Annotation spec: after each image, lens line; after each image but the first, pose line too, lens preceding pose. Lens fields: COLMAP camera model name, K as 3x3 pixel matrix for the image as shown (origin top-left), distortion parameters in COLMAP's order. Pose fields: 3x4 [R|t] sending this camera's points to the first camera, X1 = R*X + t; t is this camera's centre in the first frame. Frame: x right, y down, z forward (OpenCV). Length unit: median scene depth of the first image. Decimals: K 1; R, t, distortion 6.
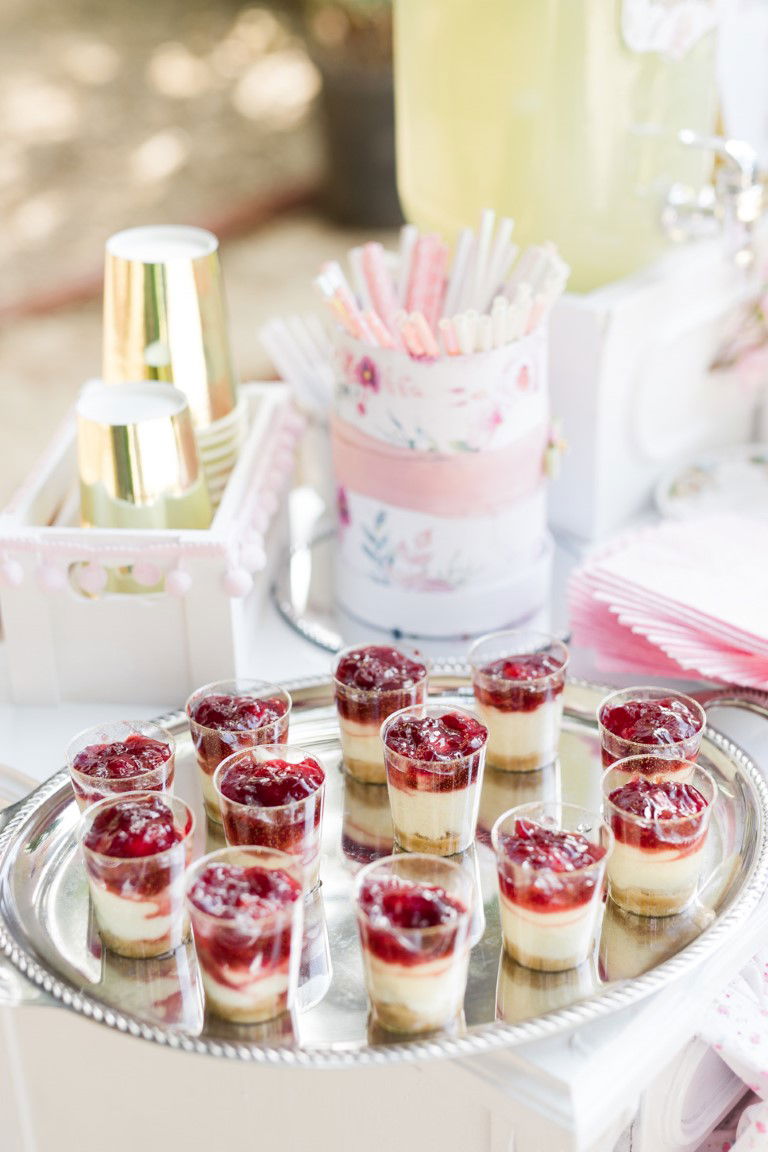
lens RADIAL K [[1655.0, 0, 383.4], [0, 1655.0, 576.6], [0, 0, 1]] dist [0.020479, 0.000000]
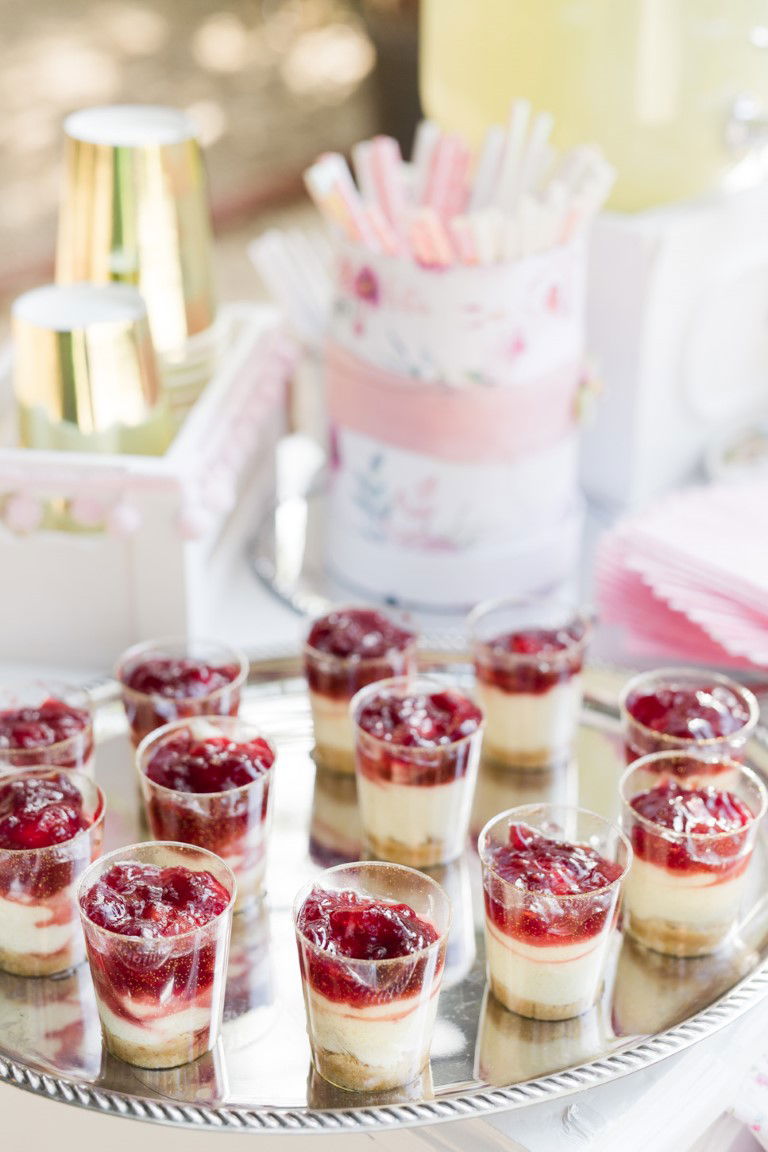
lens RADIAL K [[1655.0, 0, 405.7], [0, 1655.0, 550.5], [0, 0, 1]] dist [0.020479, 0.000000]
pose [[0.998767, 0.046882, -0.016349, 0.033221], [-0.047282, 0.998568, -0.025027, 0.034564], [0.015152, 0.025769, 0.999553, 0.185959]]
